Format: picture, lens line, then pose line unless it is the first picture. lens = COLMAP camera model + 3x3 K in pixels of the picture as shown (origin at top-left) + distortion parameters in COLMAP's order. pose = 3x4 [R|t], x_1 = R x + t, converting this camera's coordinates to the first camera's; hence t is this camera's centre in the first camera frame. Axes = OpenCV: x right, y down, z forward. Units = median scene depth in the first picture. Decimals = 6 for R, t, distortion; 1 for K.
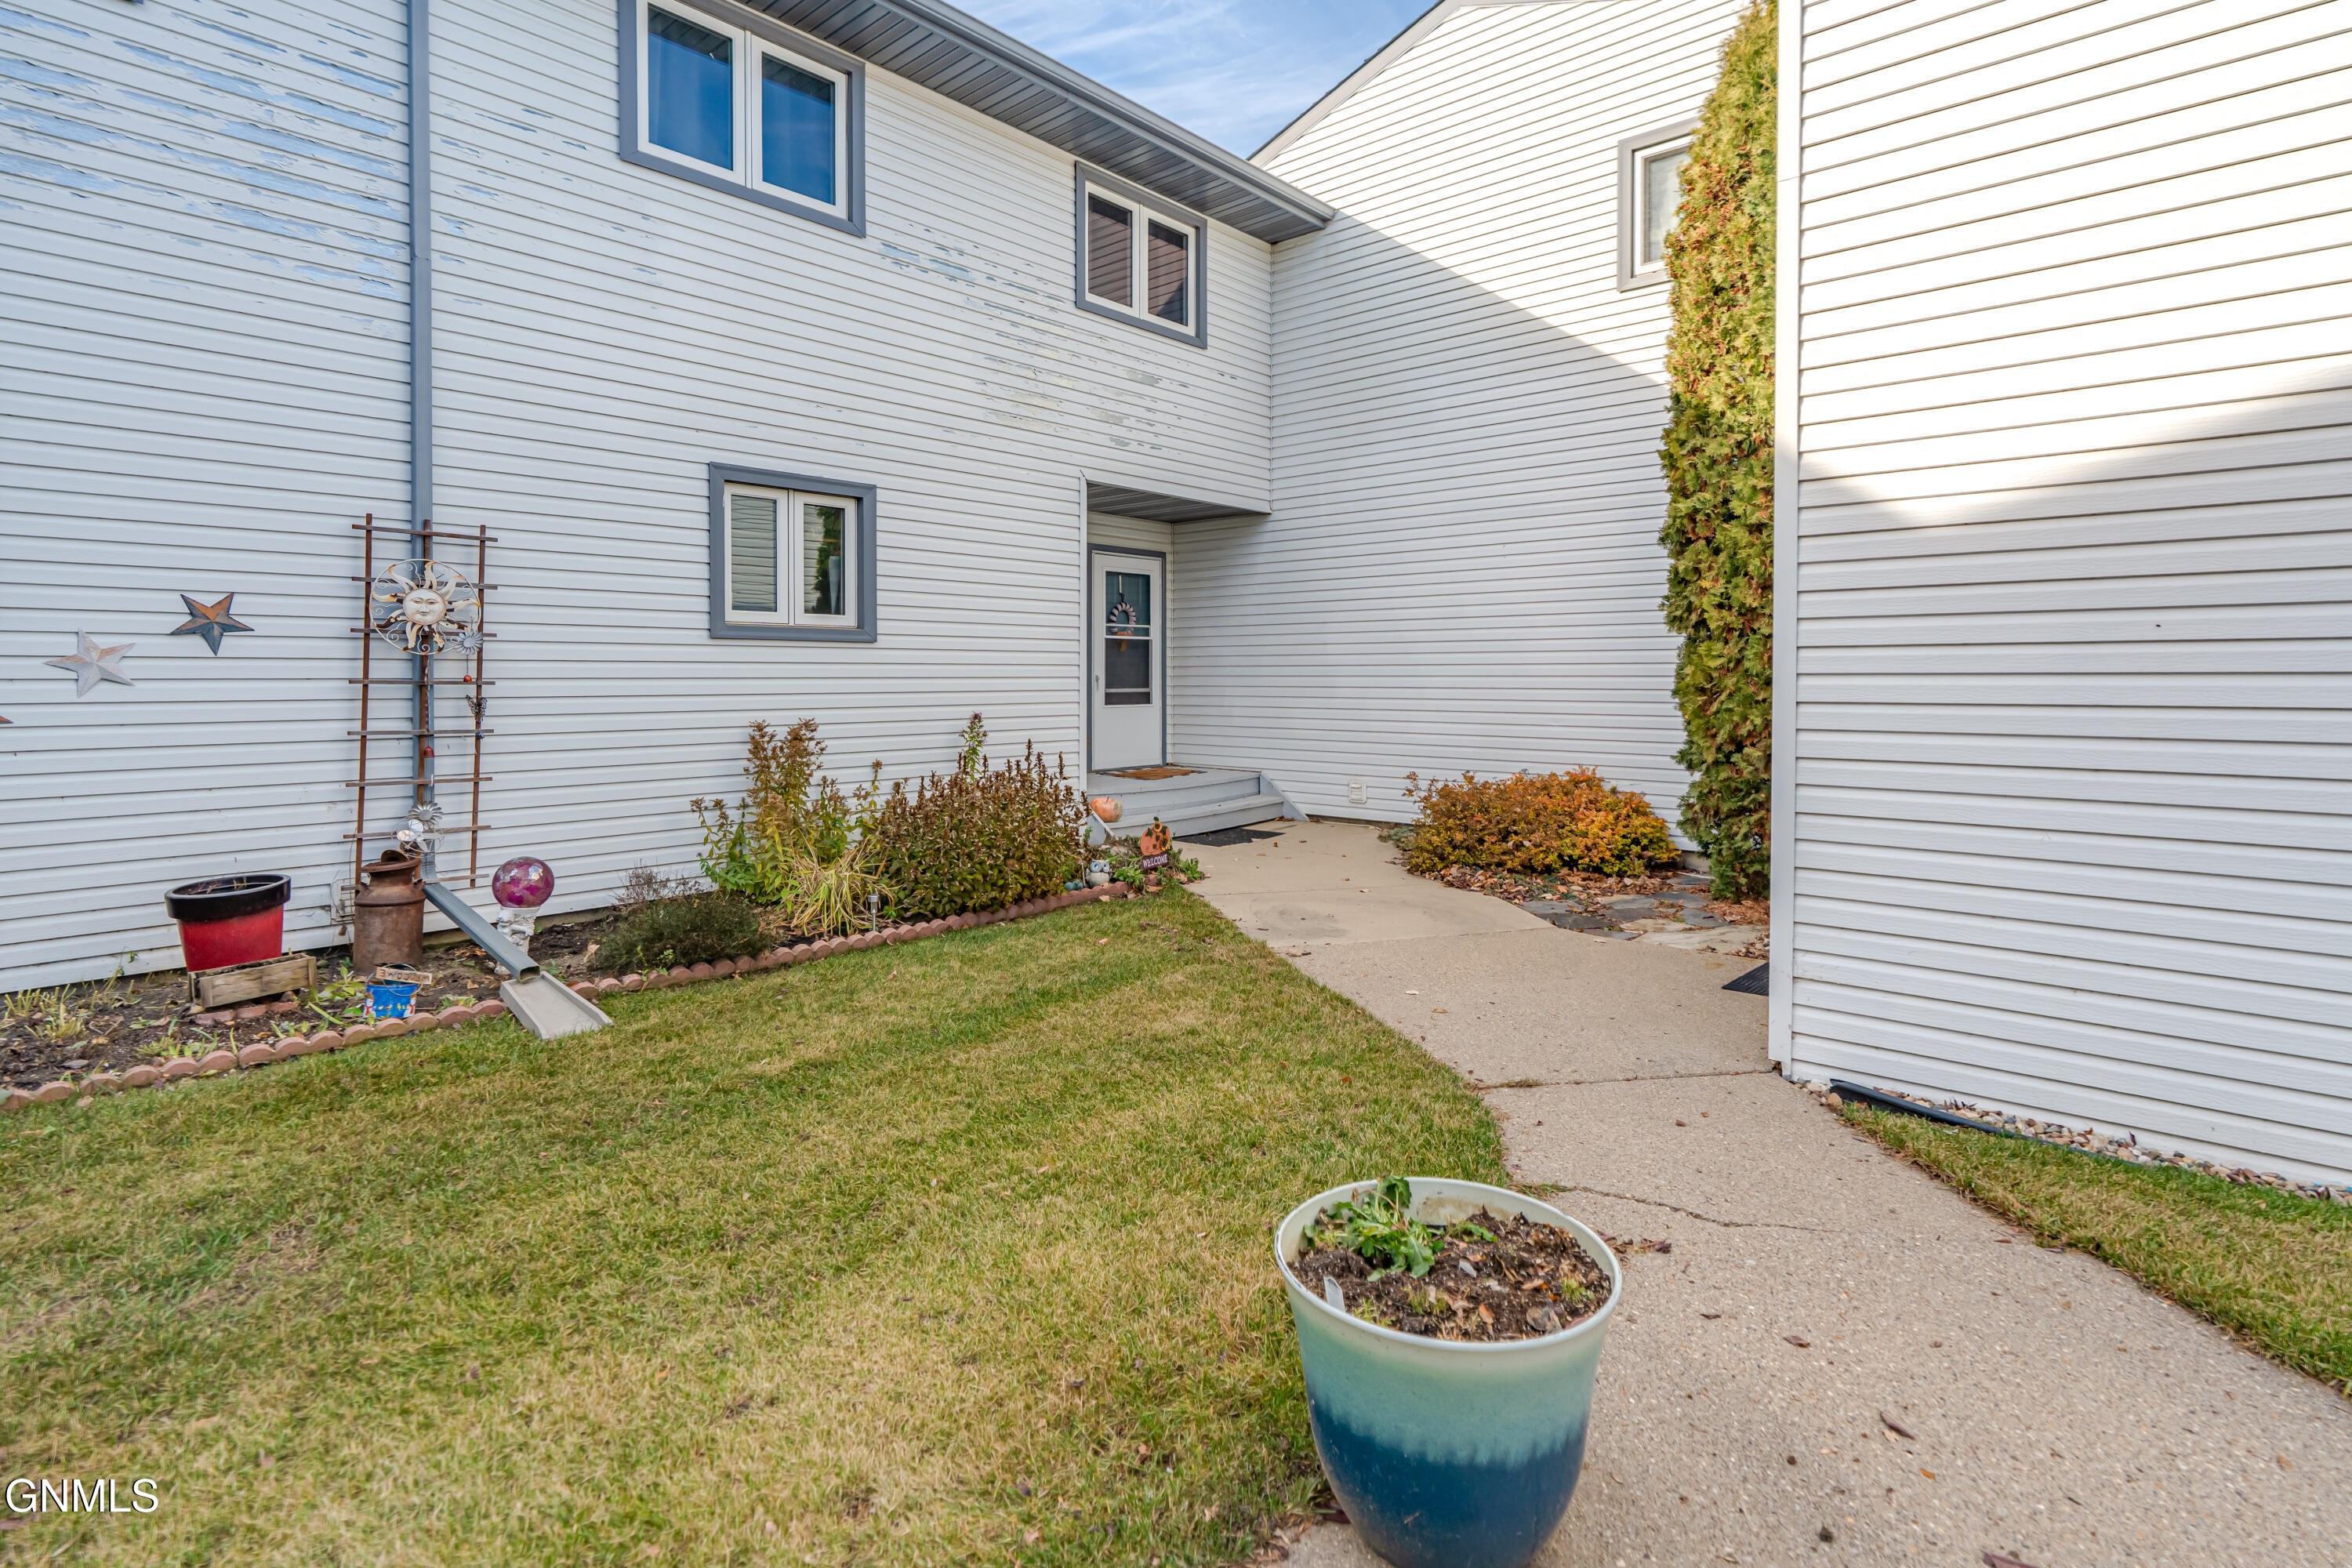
lens RADIAL K [[1227.3, 0, 1274.9], [0, 1227.3, 688.9], [0, 0, 1]] dist [0.000127, -0.000156]
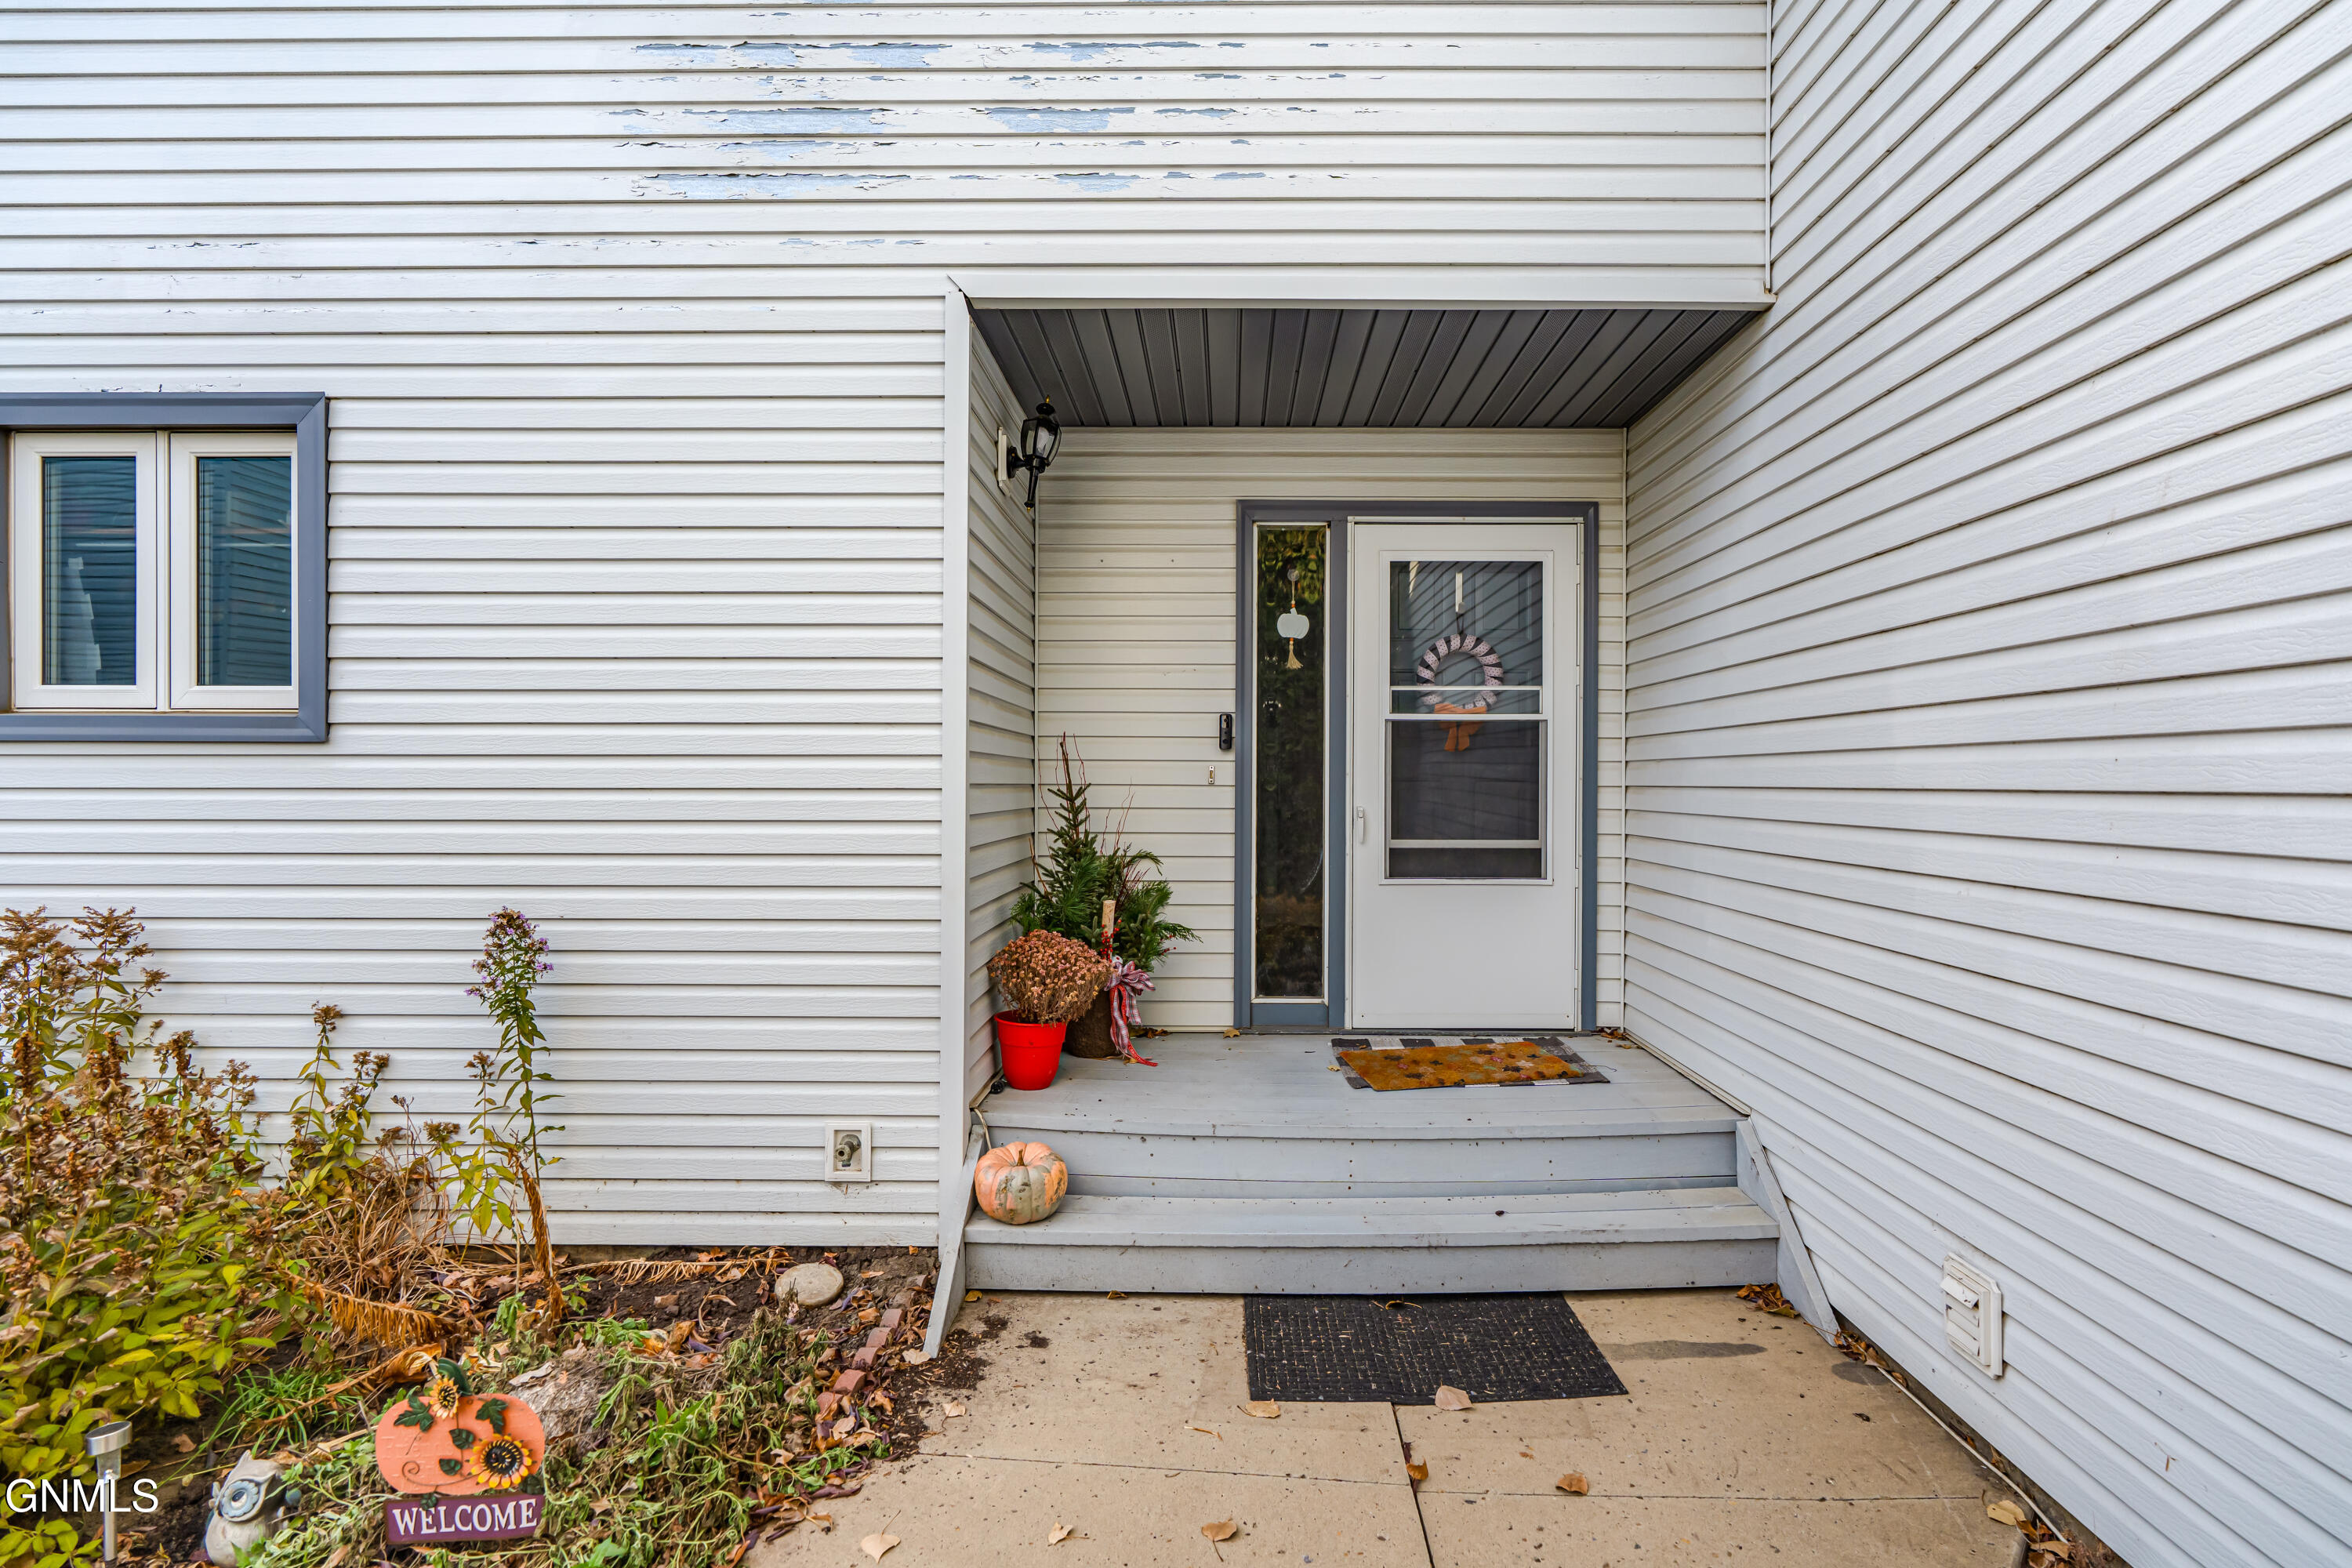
lens RADIAL K [[1221.7, 0, 1177.4], [0, 1221.7, 792.2], [0, 0, 1]] dist [0.001329, 0.000146]
pose [[0.603858, 0.003591, -0.797084, 0.203468], [-0.008823, 0.999959, -0.002179, -0.019620], [0.797043, 0.008348, 0.603864, 0.899735]]
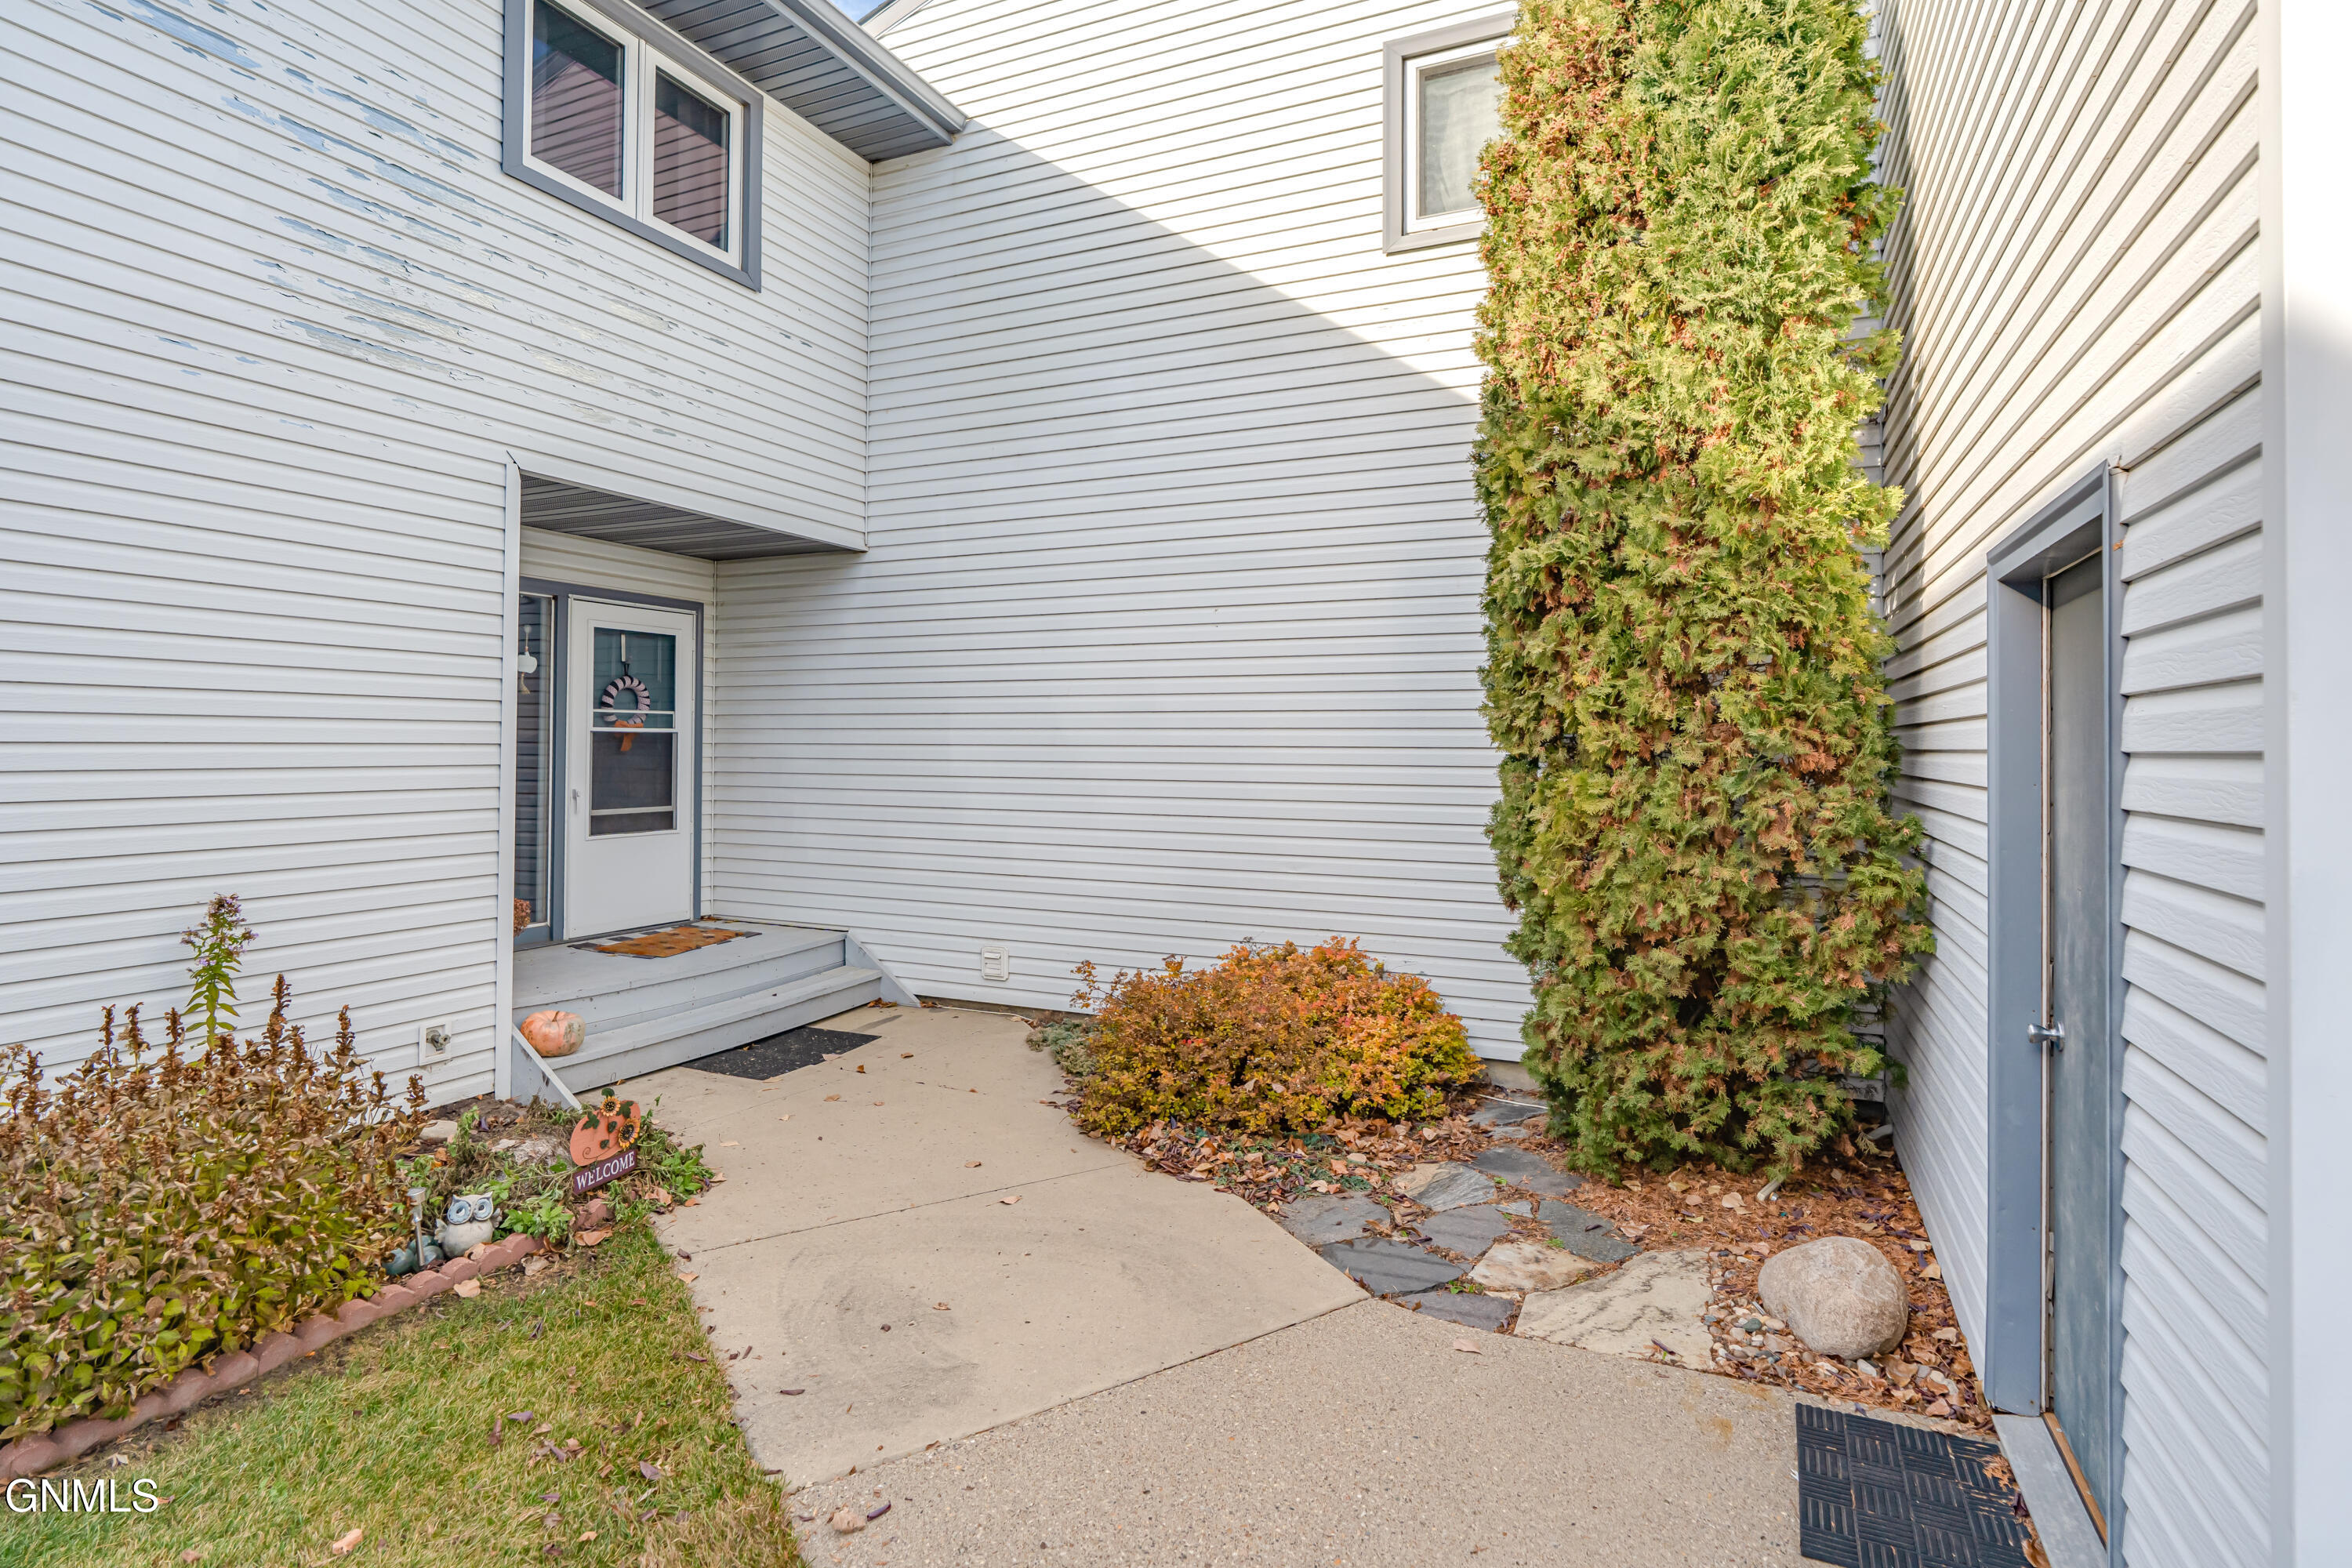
lens RADIAL K [[1206.8, 0, 1321.8], [0, 1206.8, 733.5], [0, 0, 1]] dist [-0.015203, -0.000231]
pose [[0.944927, 0.006555, 0.327216, 0.023066], [0.000247, 0.999785, -0.020741, -0.035659], [-0.327282, 0.019679, 0.944722, 0.368407]]
